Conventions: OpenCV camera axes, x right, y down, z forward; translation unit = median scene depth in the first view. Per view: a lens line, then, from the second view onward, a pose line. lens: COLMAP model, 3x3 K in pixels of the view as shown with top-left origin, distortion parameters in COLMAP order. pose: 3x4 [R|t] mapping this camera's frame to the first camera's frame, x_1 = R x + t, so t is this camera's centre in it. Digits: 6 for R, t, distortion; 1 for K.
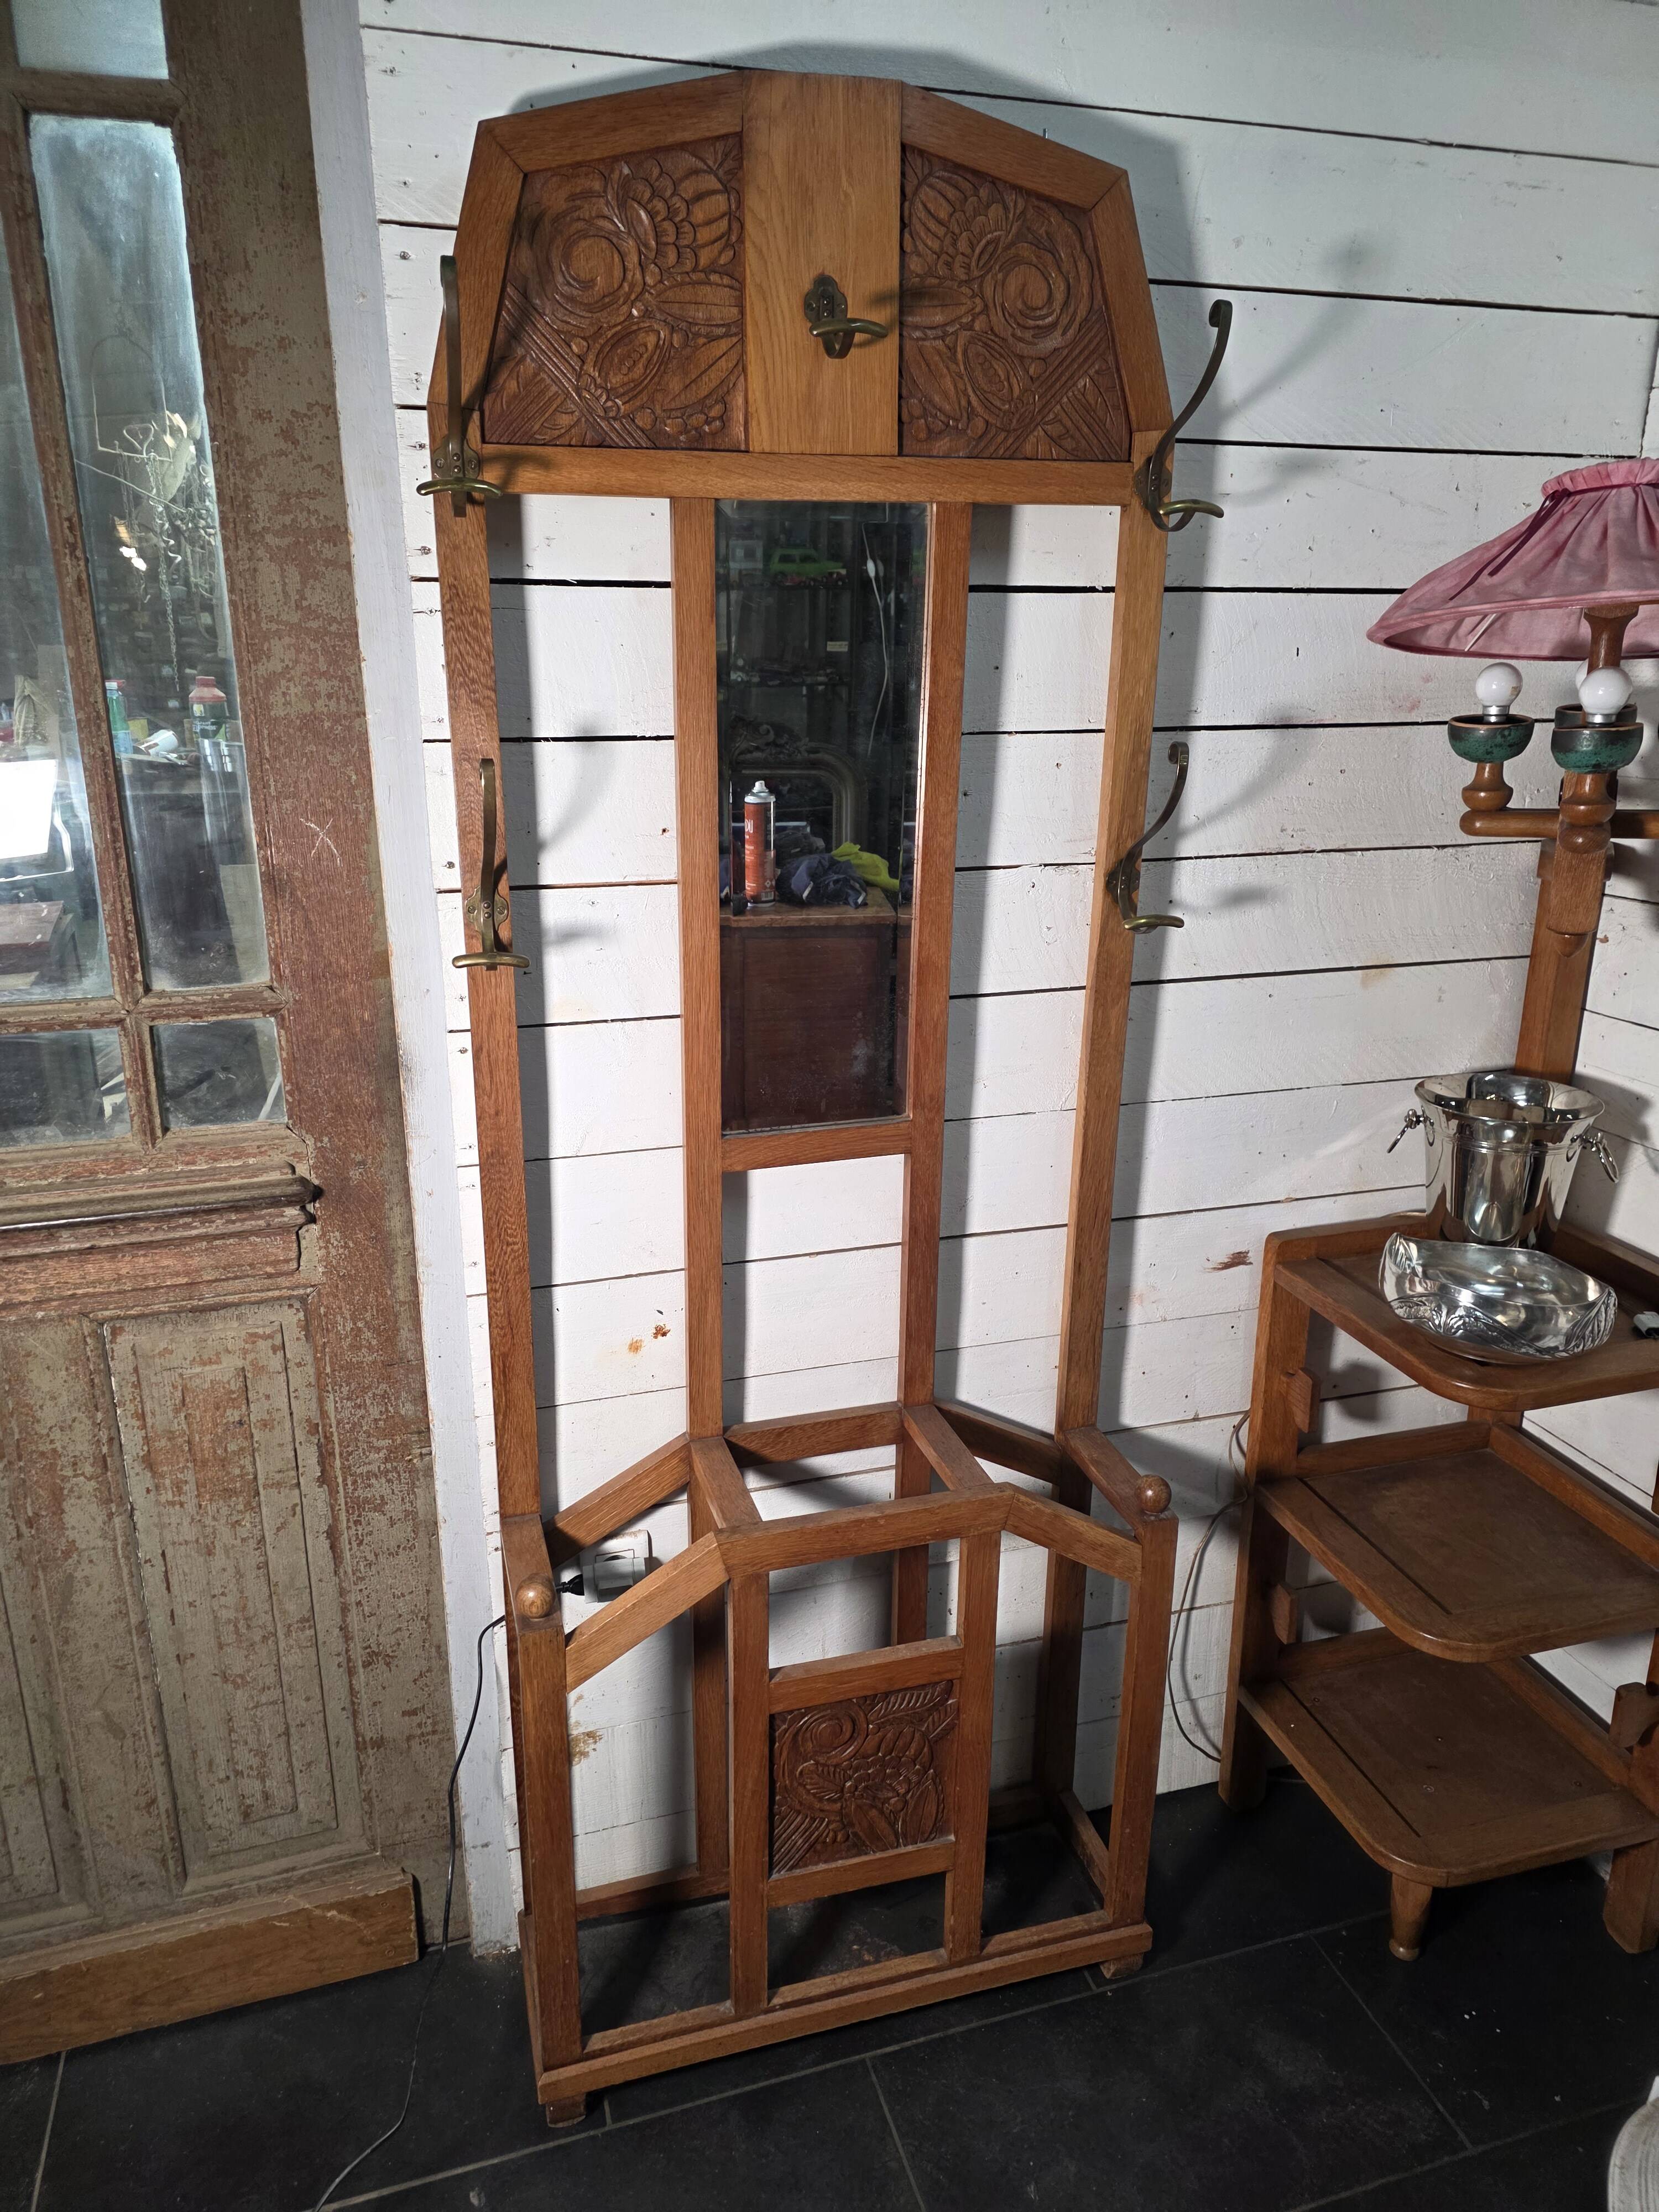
lens RADIAL K [[1498.5, 0, 811.5], [0, 1498.5, 1115.3], [0, 0, 1]] dist [0.035549, -0.027067]
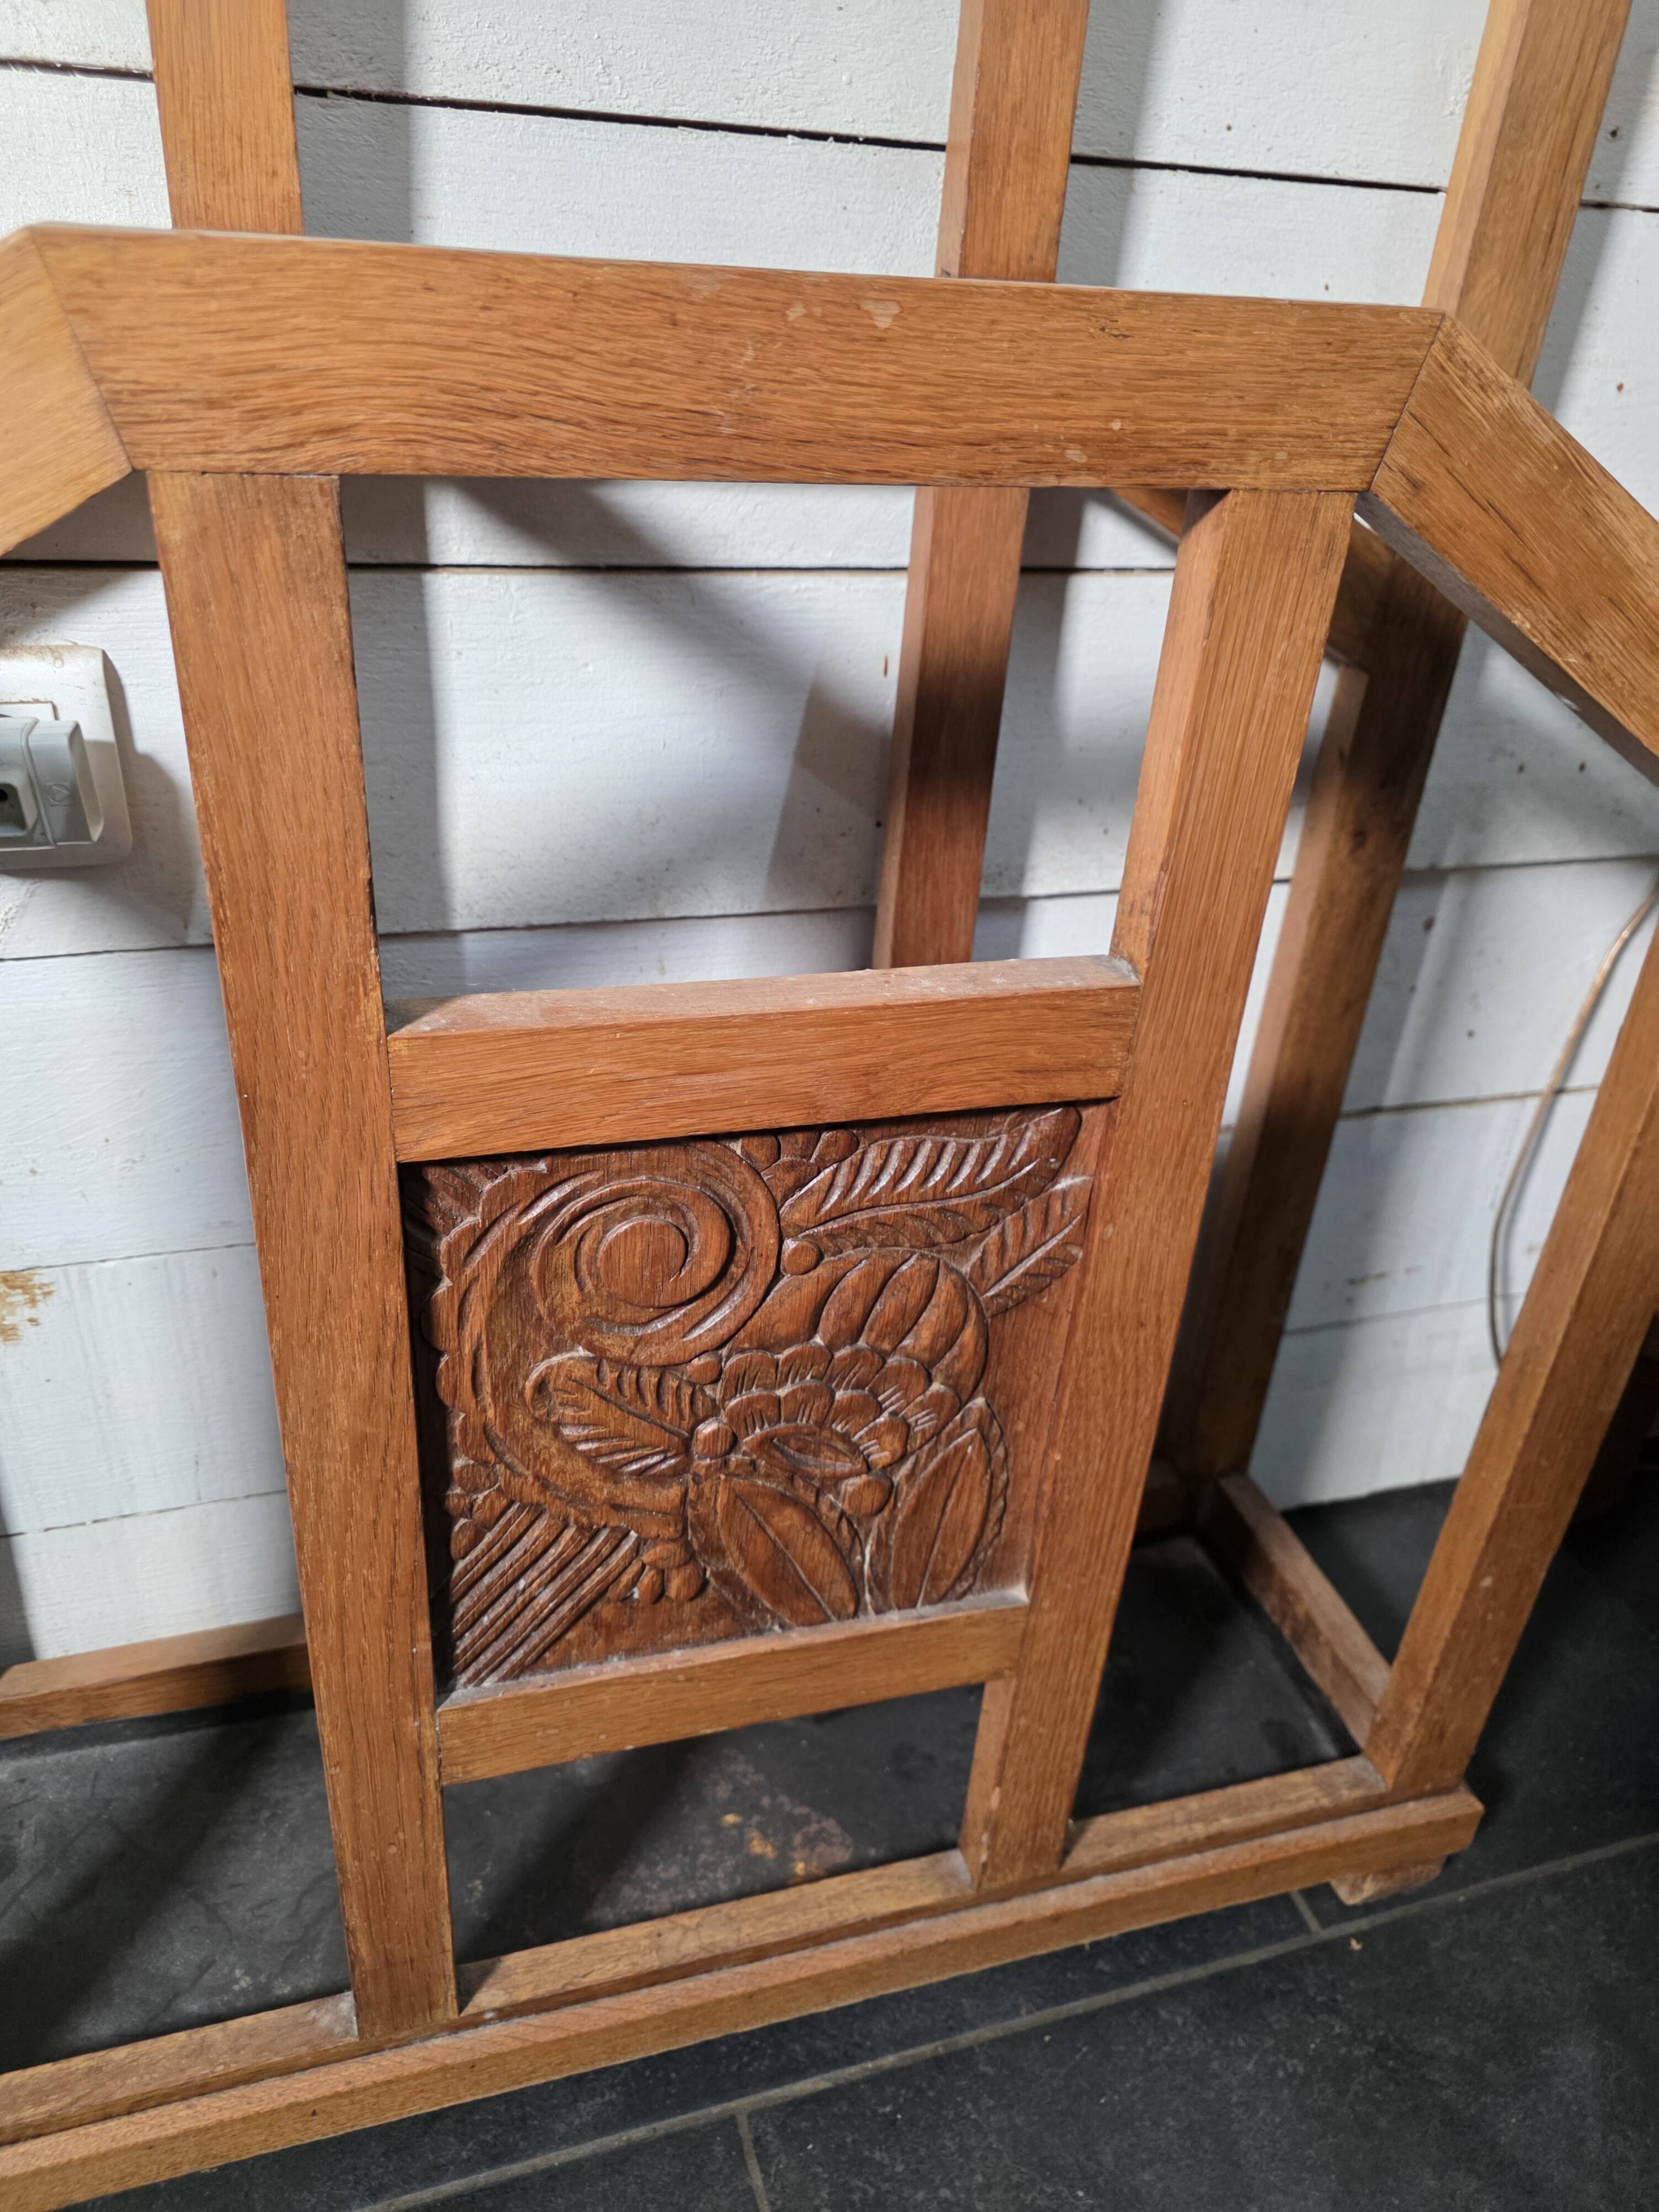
lens RADIAL K [[1498.5, 0, 814.3], [0, 1498.5, 1094.8], [0, 0, 1]] dist [0.035549, -0.027067]
pose [[0.998530, 0.047330, 0.026411, 0.036274], [-0.051446, 0.981015, 0.186983, 0.336979], [-0.017060, -0.188067, 0.982008, 0.753445]]
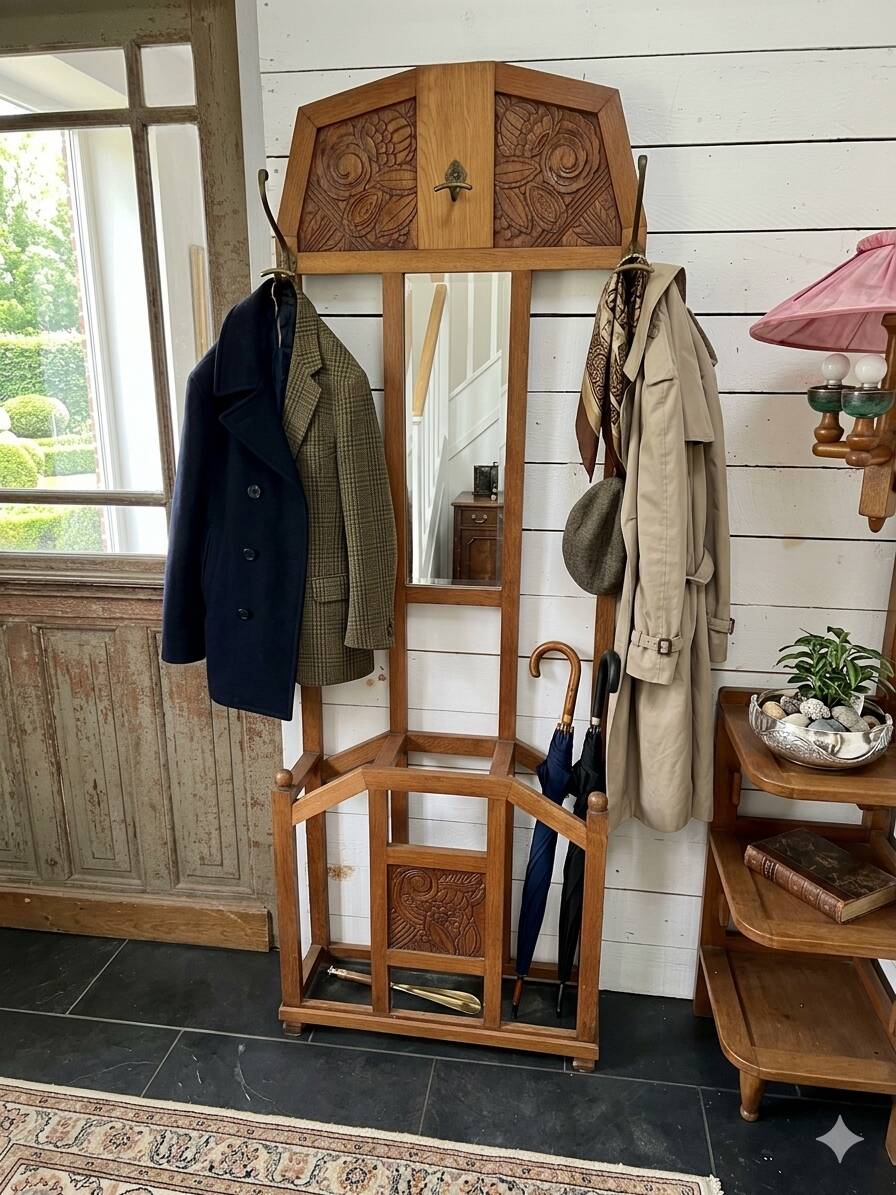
lens RADIAL K [[809.6, 0, 437.1], [0, 809.6, 609.8], [0, 0, 1]] dist [0.035549, -0.027067]
pose [[0.911231, 0.125604, -0.392278, 0.426871], [-0.129820, 0.991410, 0.015880, 0.026415], [0.390903, 0.036456, 0.919710, -0.001307]]
